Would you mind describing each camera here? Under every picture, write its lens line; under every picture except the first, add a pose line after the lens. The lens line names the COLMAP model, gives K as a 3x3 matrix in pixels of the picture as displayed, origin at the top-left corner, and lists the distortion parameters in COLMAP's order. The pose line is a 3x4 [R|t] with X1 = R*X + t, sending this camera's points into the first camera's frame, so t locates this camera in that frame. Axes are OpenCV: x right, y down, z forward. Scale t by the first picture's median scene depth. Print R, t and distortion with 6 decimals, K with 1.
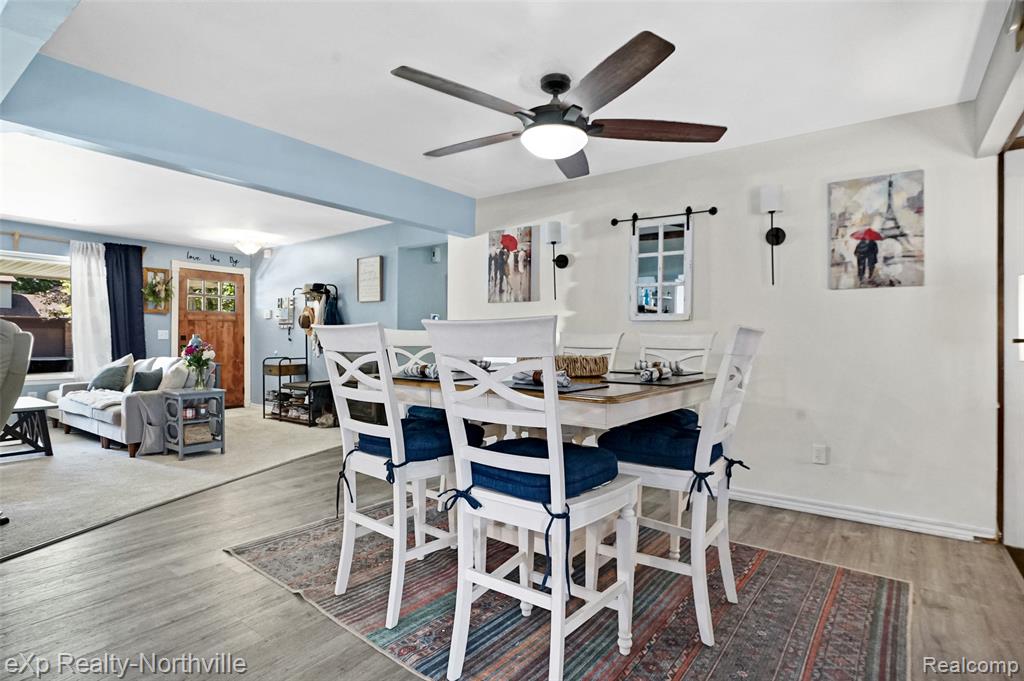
lens RADIAL K [[520.2, 0, 520.8], [0, 520.2, 342.4], [0, 0, 1]] dist [-0.035293, 0.010784]
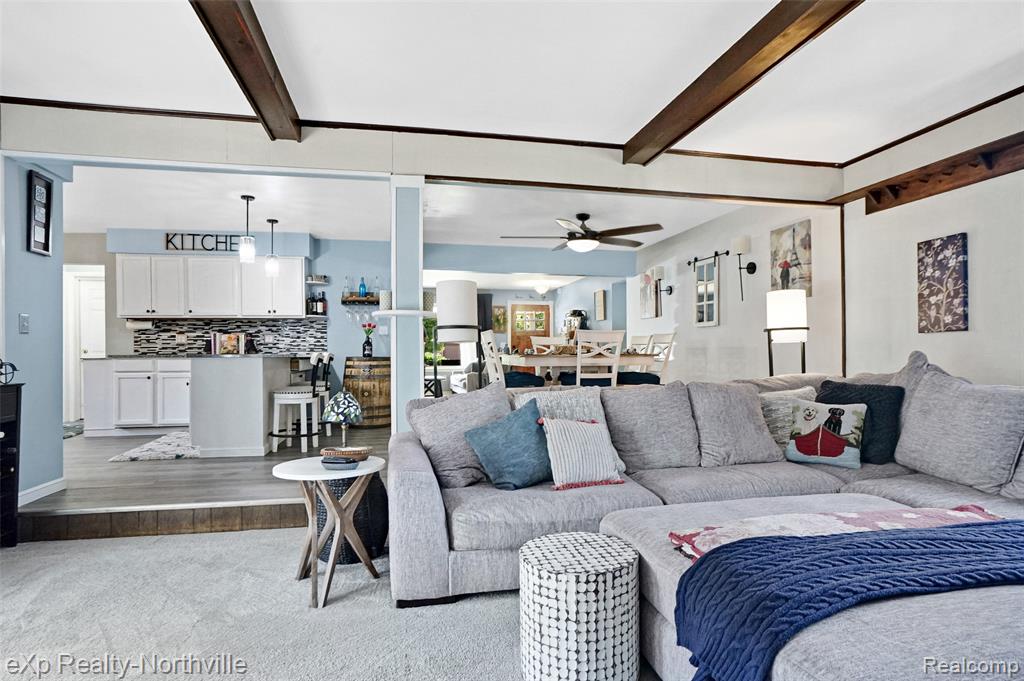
lens RADIAL K [[520.2, 0, 511.3], [0, 520.2, 344.3], [0, 0, 1]] dist [-0.035293, 0.010784]
pose [[0.760948, -0.019891, -0.648507, 0.463388], [0.005470, 0.999691, -0.024244, 0.025418], [0.648789, 0.014901, 0.760822, -0.300975]]
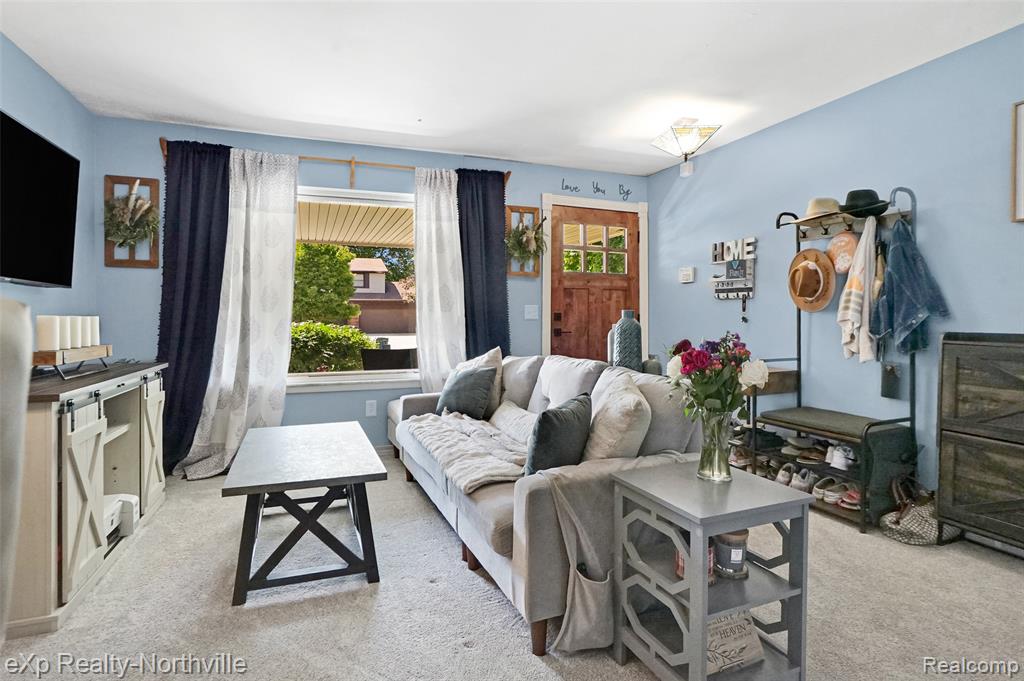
lens RADIAL K [[520.2, 0, 518.3], [0, 520.2, 313.4], [0, 0, 1]] dist [-0.035293, 0.010784]
pose [[0.857248, -0.005889, -0.514870, -0.419971], [0.001144, 0.999954, -0.009531, -0.008028], [0.514902, 0.007582, 0.857216, 0.487727]]
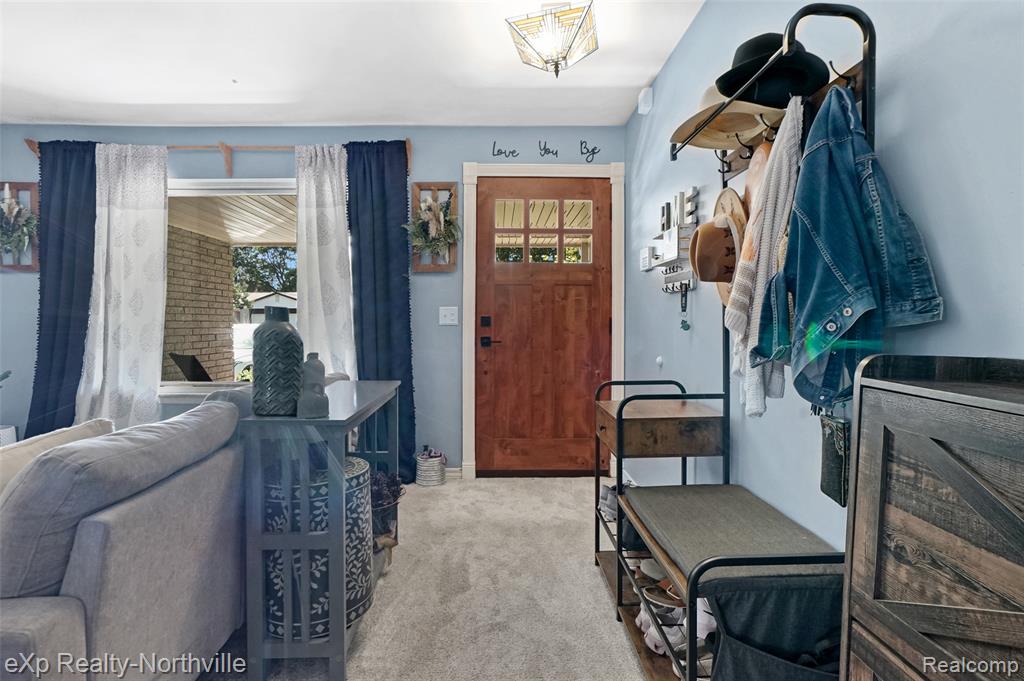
lens RADIAL K [[520.2, 0, 505.1], [0, 520.2, 323.1], [0, 0, 1]] dist [-0.035293, 0.010784]
pose [[0.620969, -0.004541, -0.783822, -0.299005], [-0.001721, 0.999973, -0.007156, -0.004844], [0.783834, 0.005793, 0.620944, 0.802886]]
